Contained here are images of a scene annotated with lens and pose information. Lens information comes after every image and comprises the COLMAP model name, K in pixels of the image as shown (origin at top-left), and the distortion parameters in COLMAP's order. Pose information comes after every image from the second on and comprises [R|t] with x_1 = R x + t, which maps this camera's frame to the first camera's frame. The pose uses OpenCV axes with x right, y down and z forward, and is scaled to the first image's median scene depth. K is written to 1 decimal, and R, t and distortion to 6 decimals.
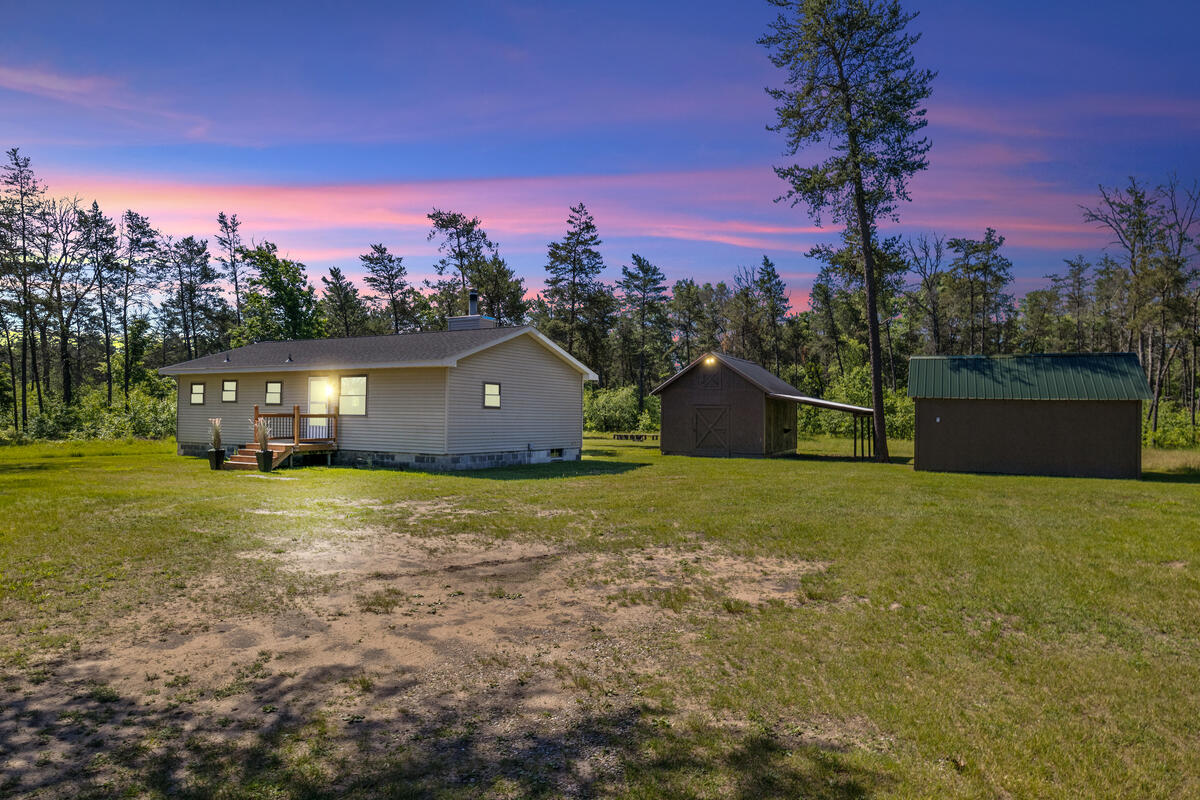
lens RADIAL K [[762.5, 0, 600.0], [0, 762.5, 400.0], [0, 0, 1]] dist [0.007395, 0.001524]
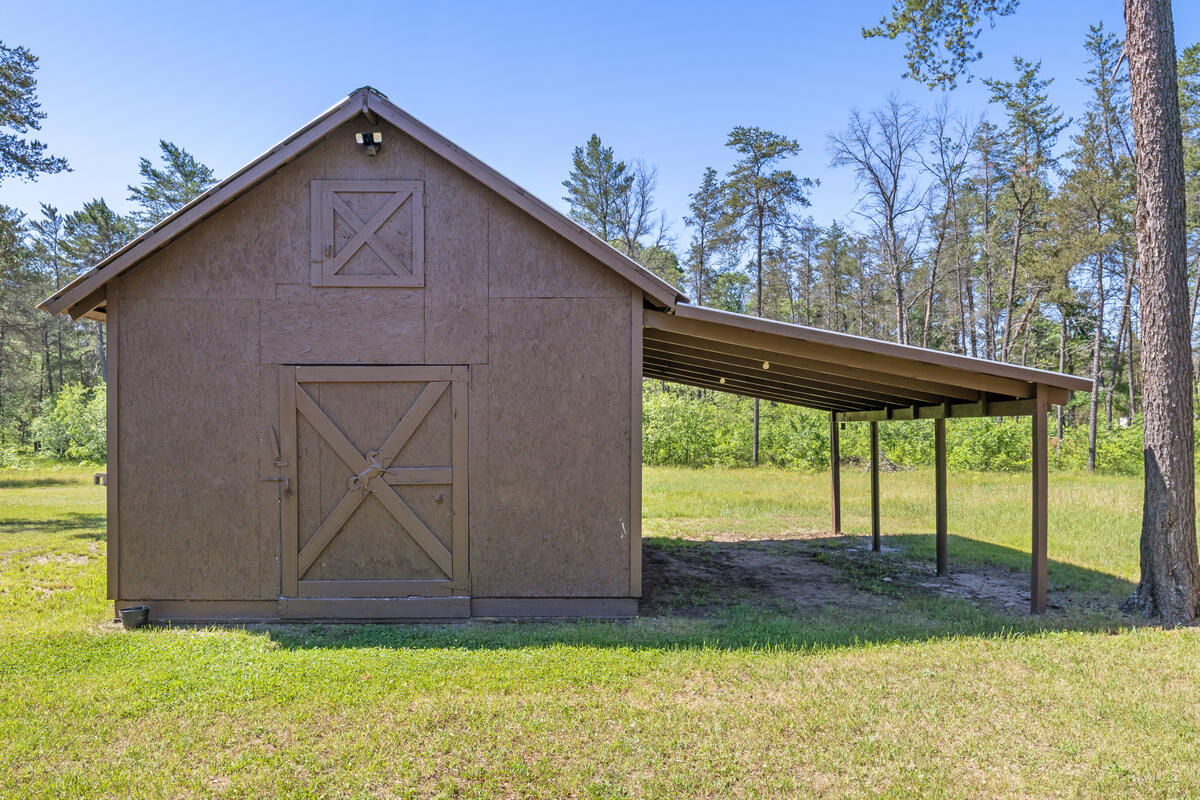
lens RADIAL K [[845.6, 0, 601.3], [0, 845.6, 435.8], [0, 0, 1]] dist [-0.040974, -0.003052]
pose [[0.882916, -0.013770, 0.469329, 0.058447], [0.002397, 0.999689, 0.024821, 0.012448], [-0.469525, -0.020790, 0.882674, 0.480777]]
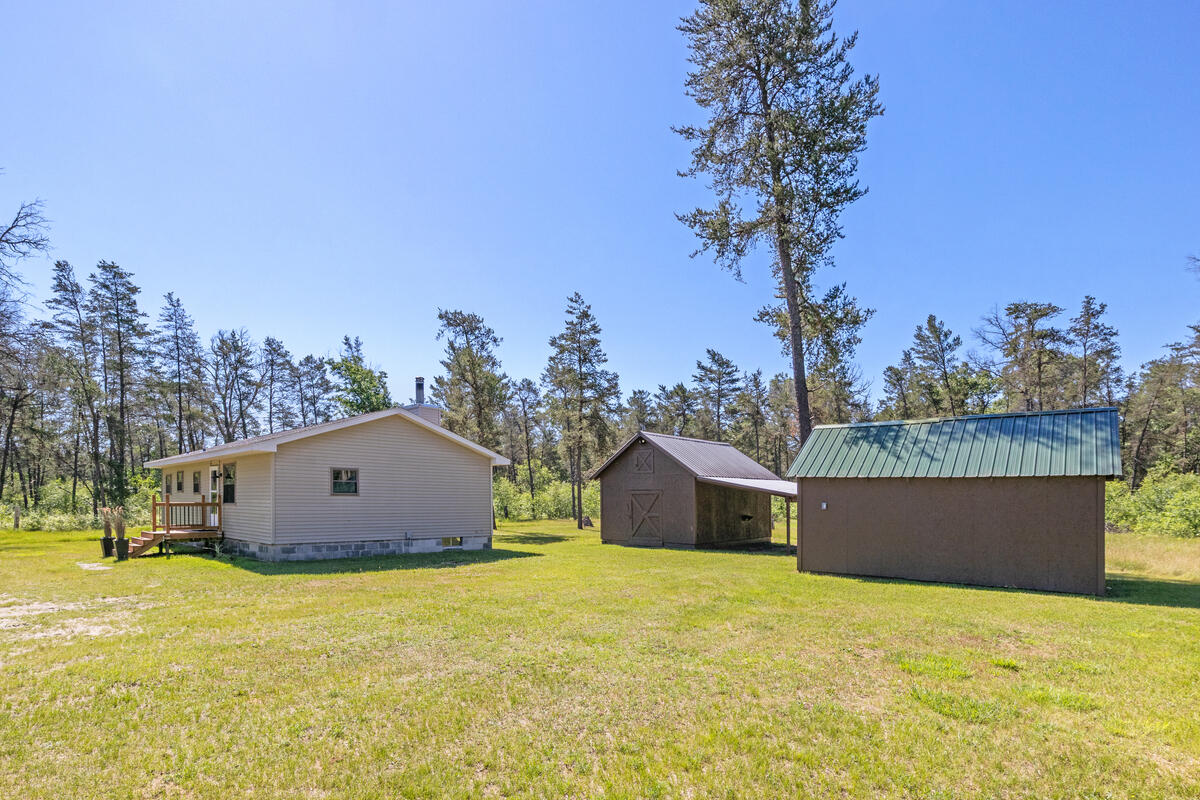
lens RADIAL K [[639.7, 0, 601.8], [0, 639.7, 496.0], [0, 0, 1]] dist [-0.002865, -0.000268]
pose [[0.970088, -0.008540, -0.242605, 0.175137], [0.011542, 0.999873, 0.010957, 0.003155], [0.242480, -0.013430, 0.970063, 0.147263]]
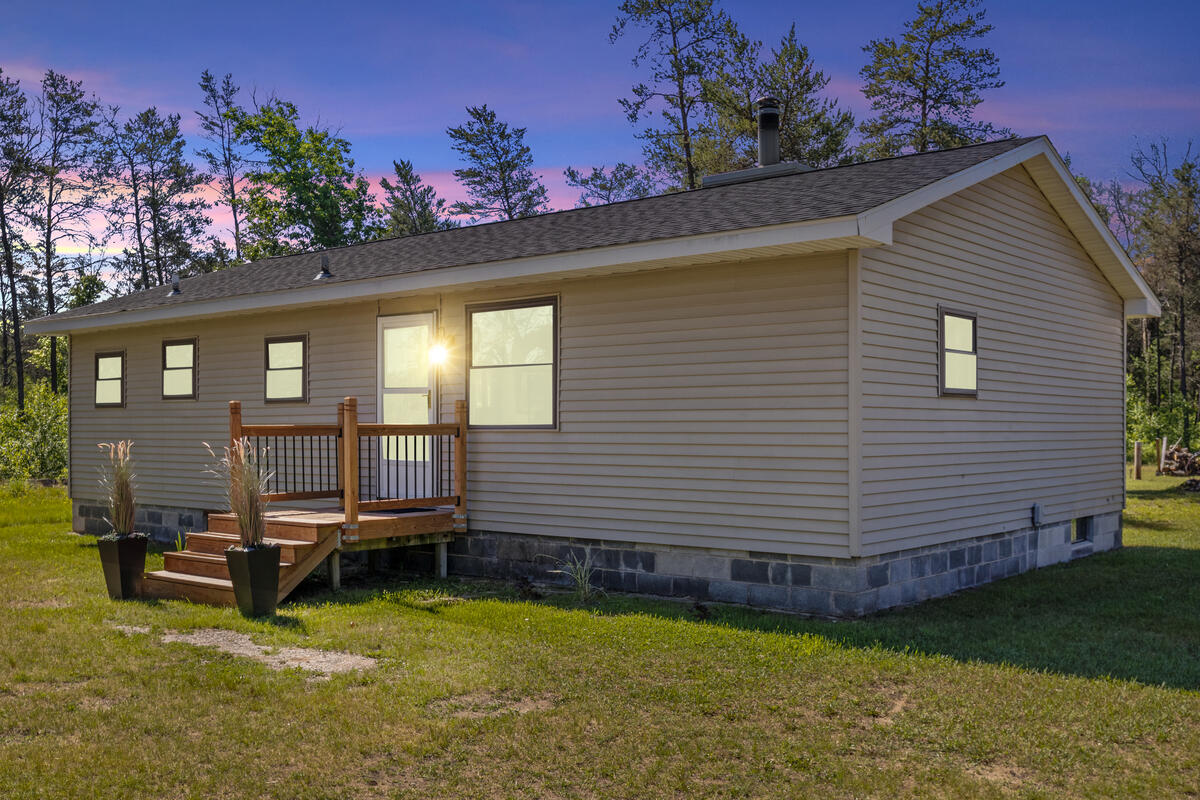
lens RADIAL K [[1169.0, 0, 603.2], [0, 1169.0, 429.0], [0, 0, 1]] dist [-0.028289, -0.011086]
pose [[0.987877, -0.015436, -0.154471, -0.101793], [0.018808, 0.999615, 0.020395, 0.005731], [0.154097, -0.023053, 0.987787, 0.251106]]
